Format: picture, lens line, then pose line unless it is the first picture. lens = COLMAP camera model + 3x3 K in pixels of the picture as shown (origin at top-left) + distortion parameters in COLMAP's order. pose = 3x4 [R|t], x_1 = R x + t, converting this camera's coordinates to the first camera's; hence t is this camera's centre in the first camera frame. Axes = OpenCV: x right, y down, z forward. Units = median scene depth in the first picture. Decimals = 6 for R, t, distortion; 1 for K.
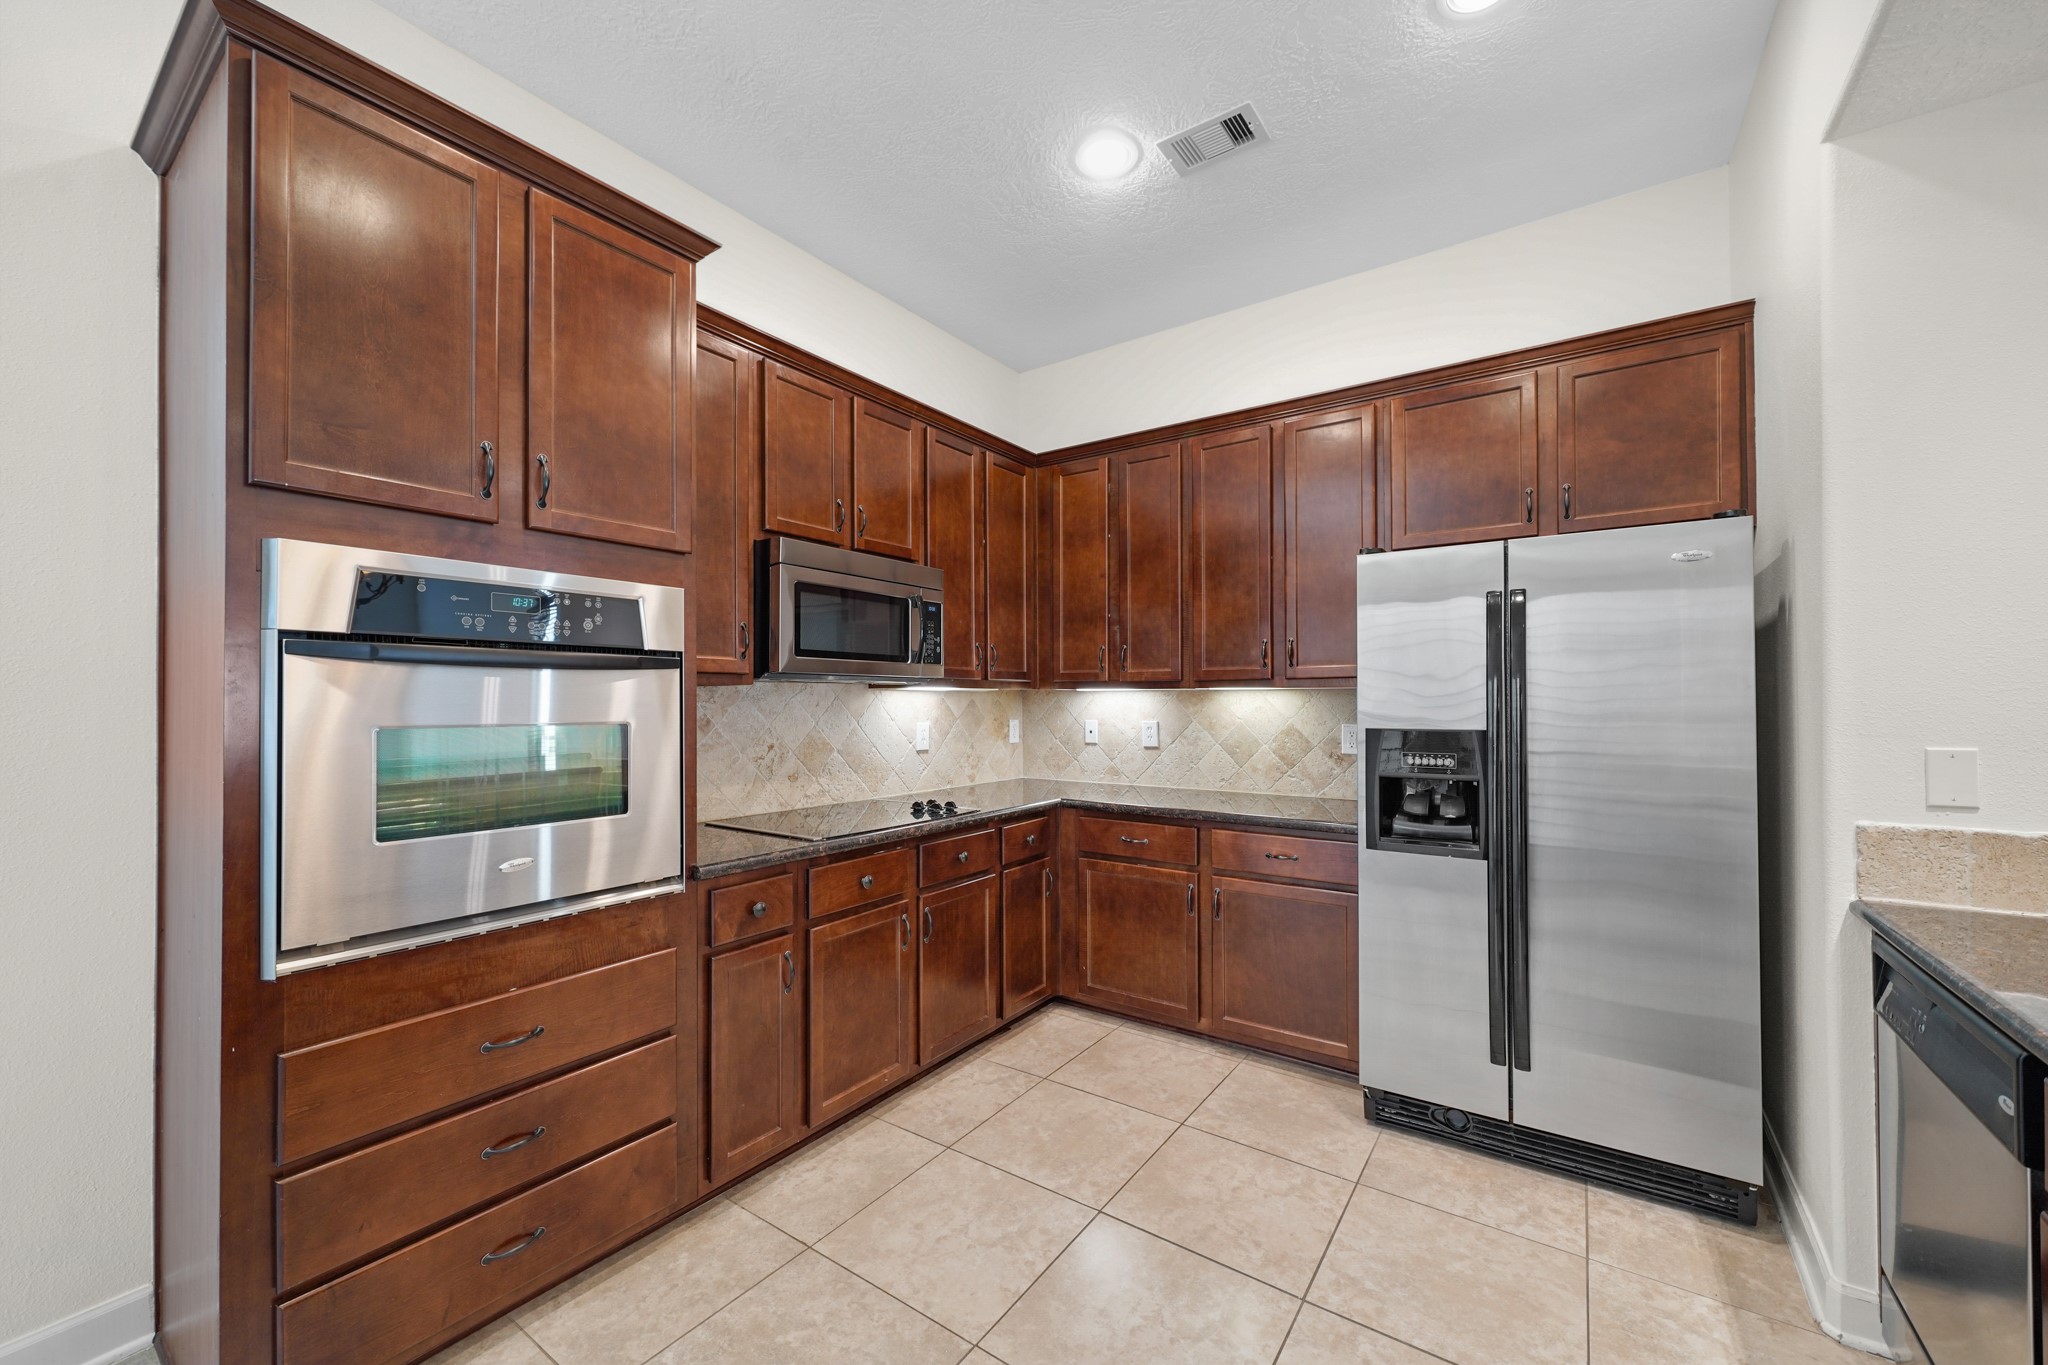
lens RADIAL K [[758.8, 0, 1025.9], [0, 758.8, 690.7], [0, 0, 1]] dist [-0.009067, 0.000170]
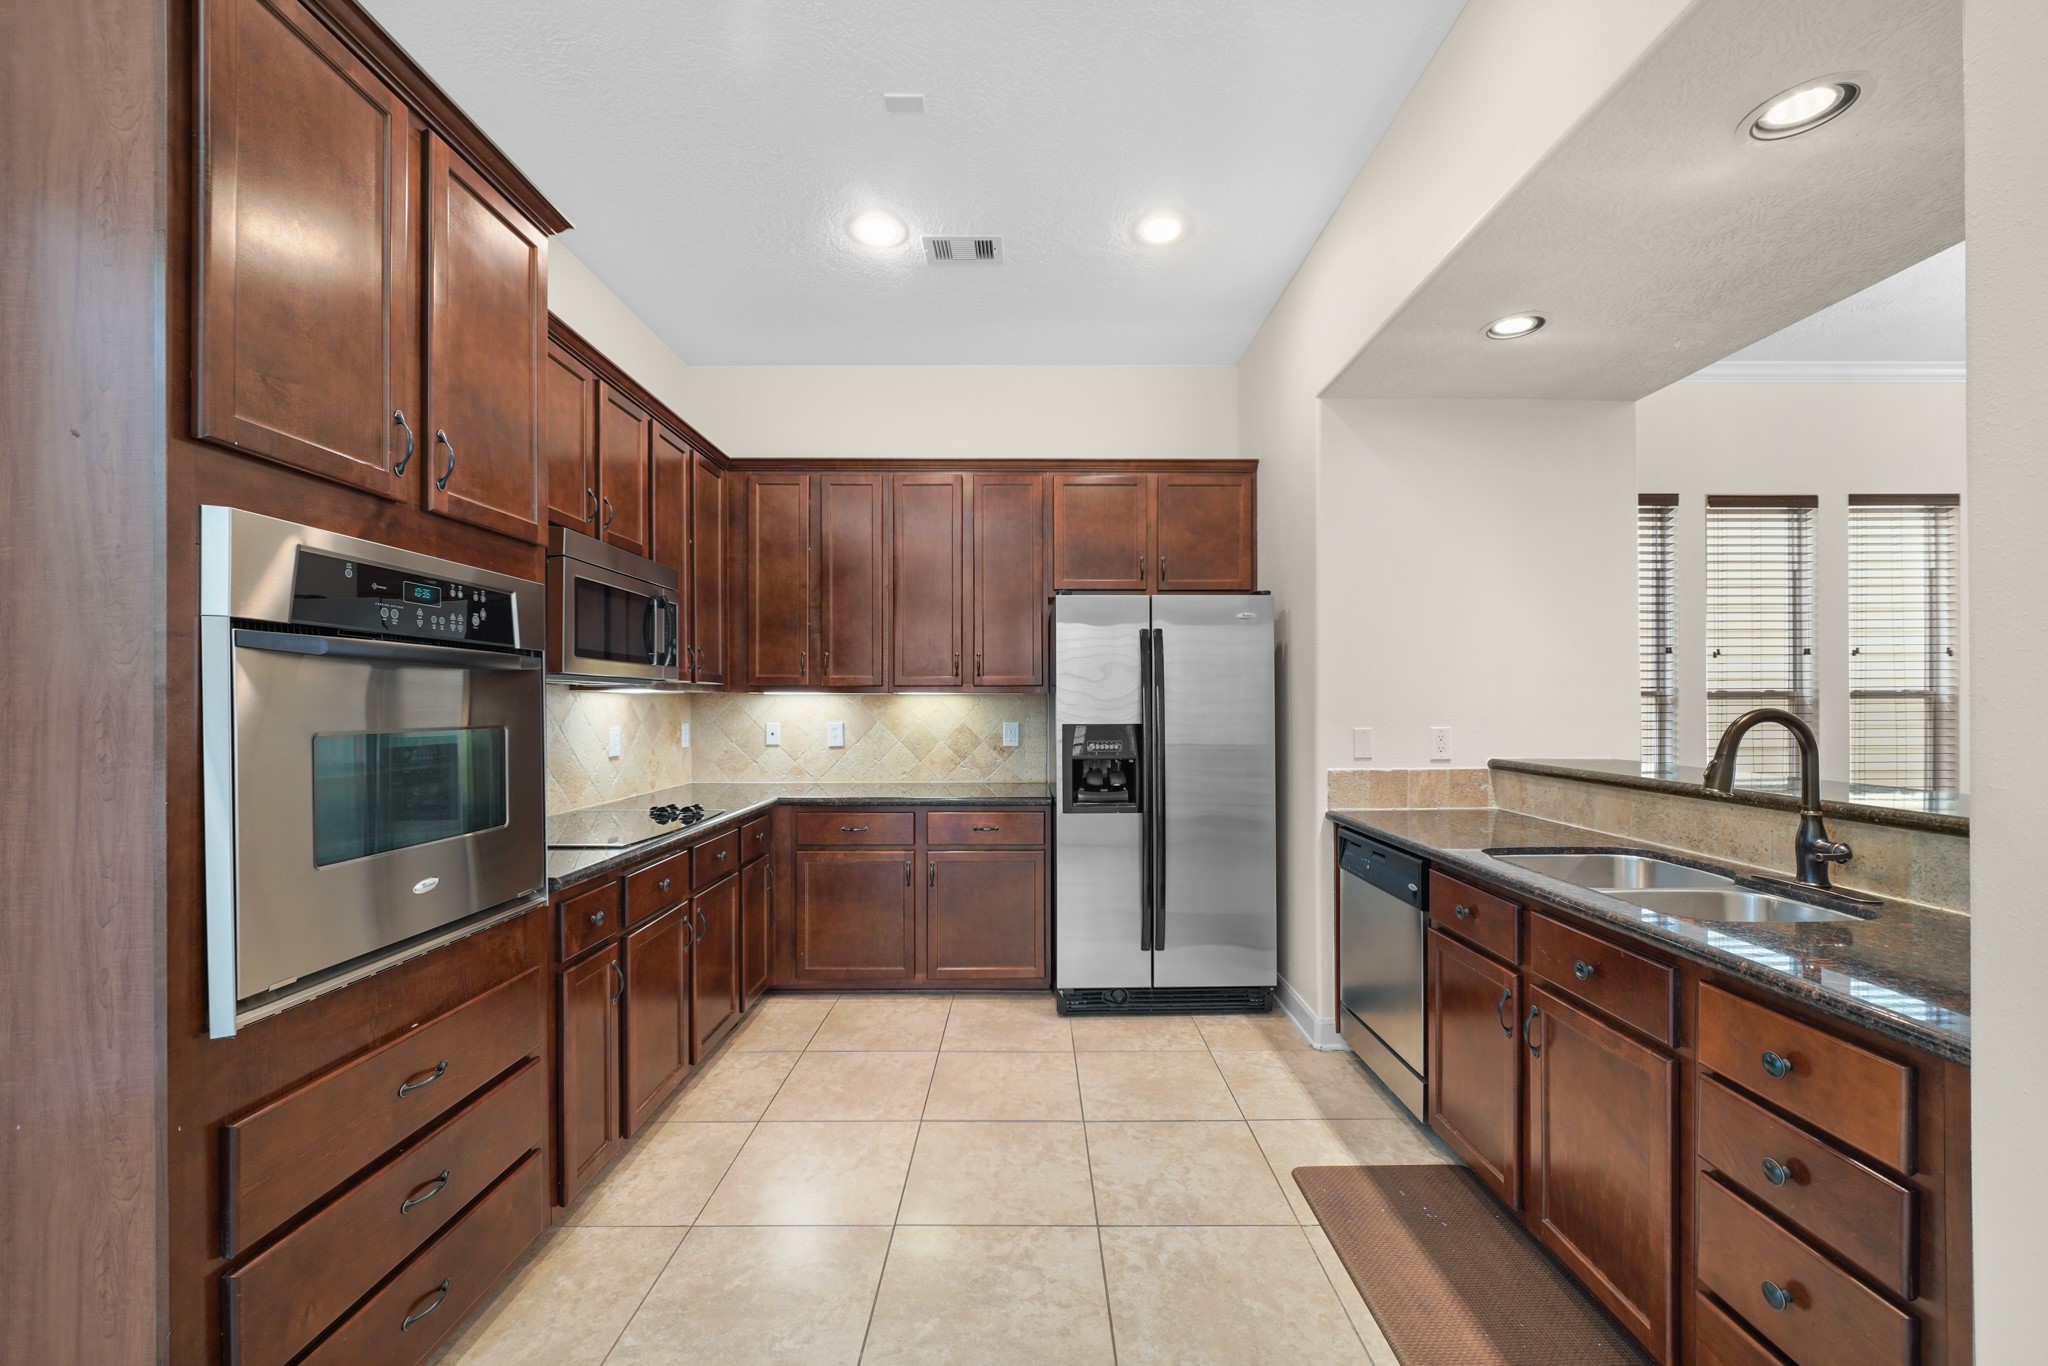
lens RADIAL K [[775.8, 0, 1019.0], [0, 775.8, 696.9], [0, 0, 1]] dist [-0.021561, 0.000109]
pose [[0.825737, 0.005934, 0.564023, -0.399168], [-0.008108, 0.999966, 0.001350, -0.000675], [-0.563996, -0.005687, 0.825758, -0.098213]]
